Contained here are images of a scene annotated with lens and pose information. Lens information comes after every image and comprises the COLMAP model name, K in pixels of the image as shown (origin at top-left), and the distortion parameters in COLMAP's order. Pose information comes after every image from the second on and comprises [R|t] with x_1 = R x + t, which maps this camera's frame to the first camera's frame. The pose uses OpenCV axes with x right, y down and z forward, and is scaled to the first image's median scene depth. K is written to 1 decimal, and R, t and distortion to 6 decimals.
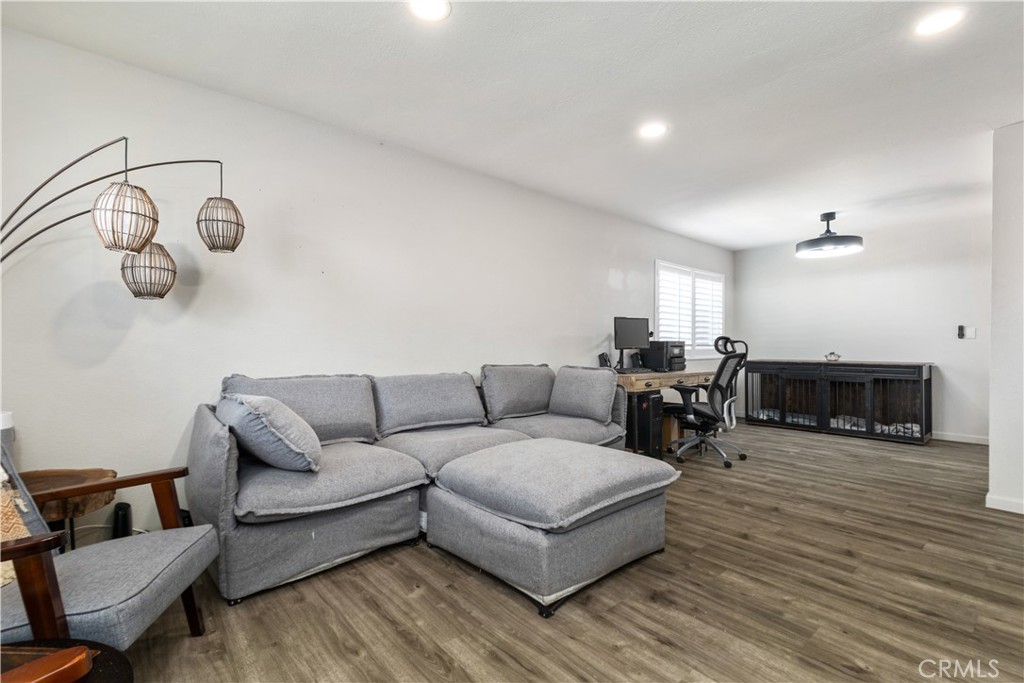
lens RADIAL K [[498.9, 0, 553.3], [0, 498.9, 343.9], [0, 0, 1]] dist [-0.000437, -0.000657]
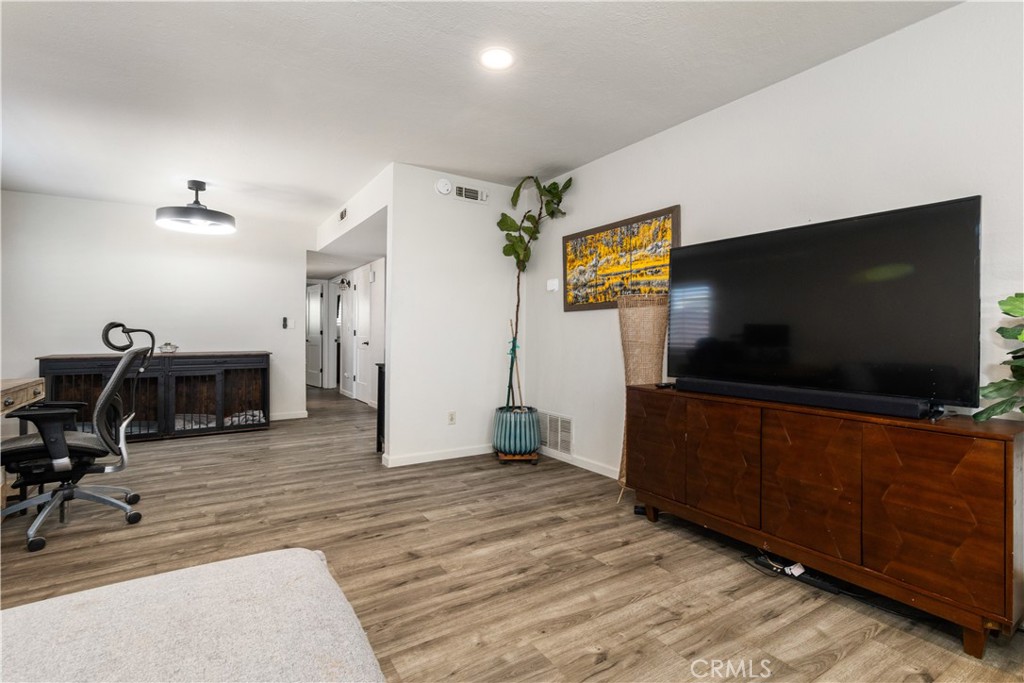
lens RADIAL K [[460.9, 0, 503.3], [0, 460.9, 327.7], [0, 0, 1]] dist [0.002689, 0.000044]
pose [[0.214169, 0.010872, 0.976736, -0.153849], [0.000695, 0.999936, -0.011283, -0.000620], [-0.976796, 0.003095, 0.214148, 0.437111]]
